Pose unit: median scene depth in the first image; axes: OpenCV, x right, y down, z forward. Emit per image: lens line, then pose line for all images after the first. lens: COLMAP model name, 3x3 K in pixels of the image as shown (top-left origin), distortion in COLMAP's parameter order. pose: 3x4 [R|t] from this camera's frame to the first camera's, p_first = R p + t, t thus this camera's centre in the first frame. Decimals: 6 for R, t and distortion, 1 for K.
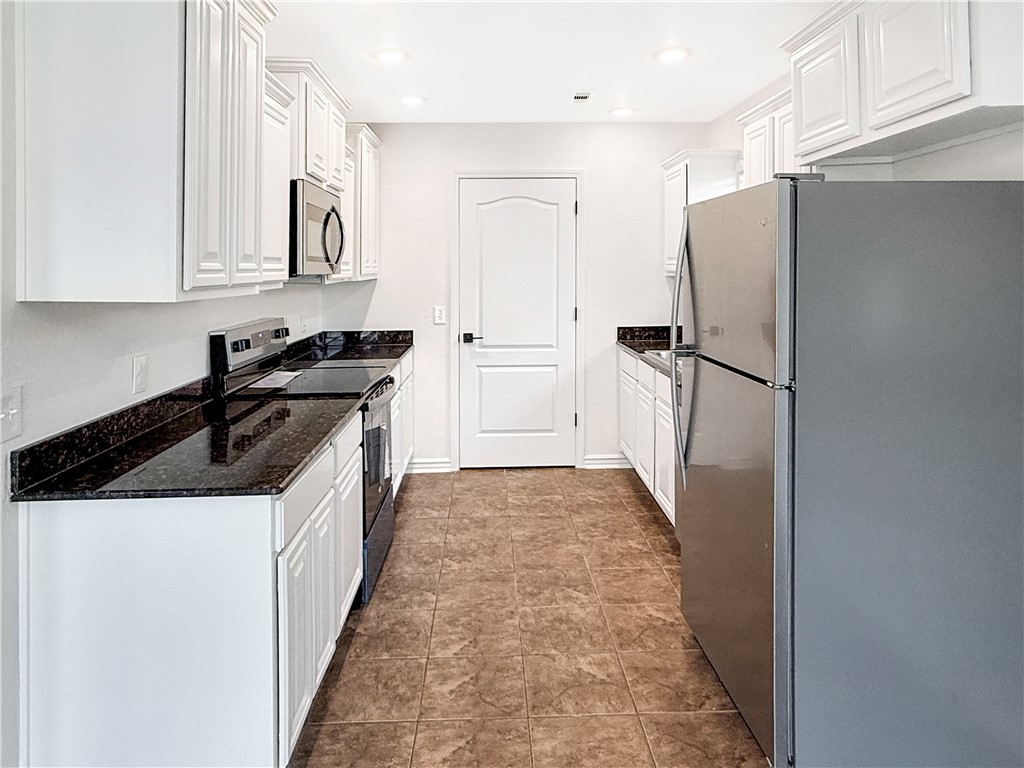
lens RADIAL K [[670.0, 0, 512.0], [0, 670.0, 384.0], [0, 0, 1]] dist [0.000659, 0.000019]
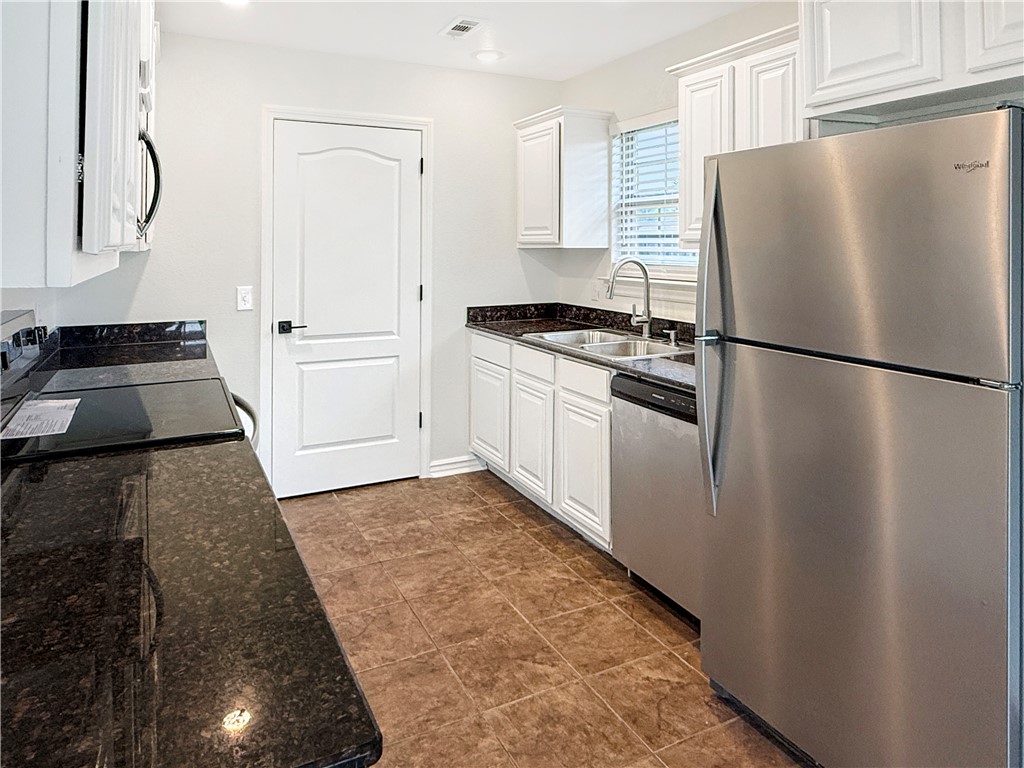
lens RADIAL K [[673.5, 0, 511.6], [0, 673.5, 317.7], [0, 0, 1]] dist [0.002591, 0.002809]
pose [[0.909707, -0.036441, 0.413649, -0.181310], [0.062572, 0.996797, -0.049797, -0.031172], [-0.410510, 0.071183, 0.909074, 0.241701]]
